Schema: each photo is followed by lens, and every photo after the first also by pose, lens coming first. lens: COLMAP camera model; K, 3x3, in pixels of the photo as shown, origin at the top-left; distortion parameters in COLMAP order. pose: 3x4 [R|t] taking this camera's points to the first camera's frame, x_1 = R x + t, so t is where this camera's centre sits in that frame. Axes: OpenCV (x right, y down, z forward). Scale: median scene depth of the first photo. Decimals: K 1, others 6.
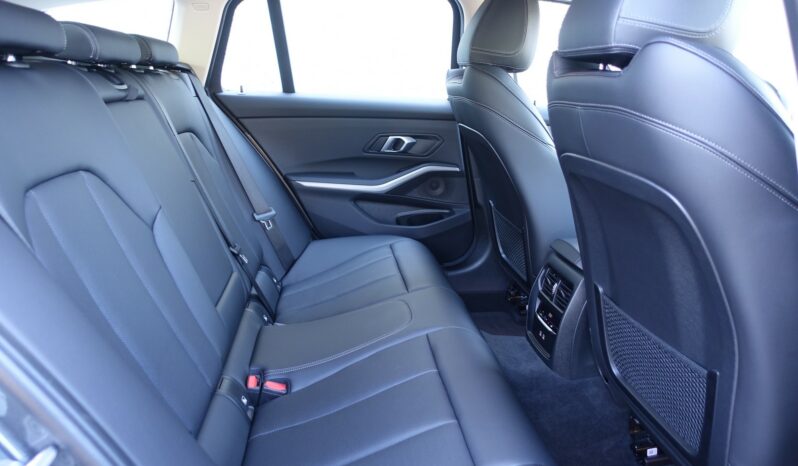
lens RADIAL K [[553.3, 0, 399.0], [0, 553.3, 233.0], [0, 0, 1]] dist [0.003768, -0.000165]
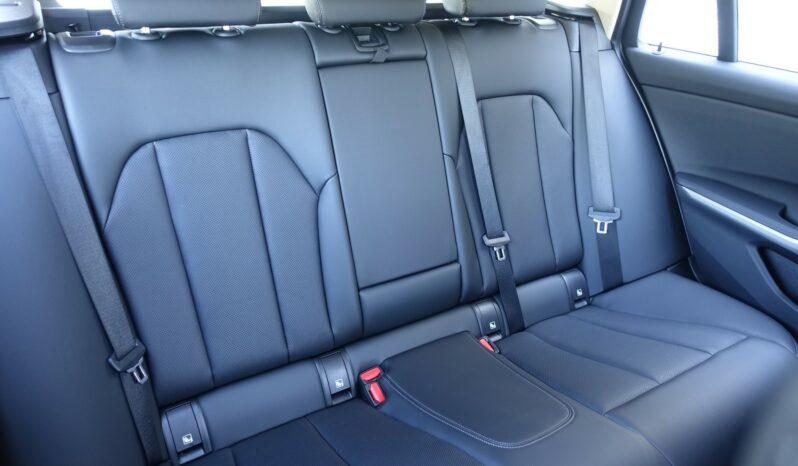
lens RADIAL K [[553.3, 0, 399.0], [0, 553.3, 233.0], [0, 0, 1]] dist [0.003768, -0.000165]
pose [[0.426599, 0.417214, -0.802462, 0.273126], [-0.274276, 0.905143, 0.324791, -0.180803], [0.861850, 0.081540, 0.500565, 0.344014]]
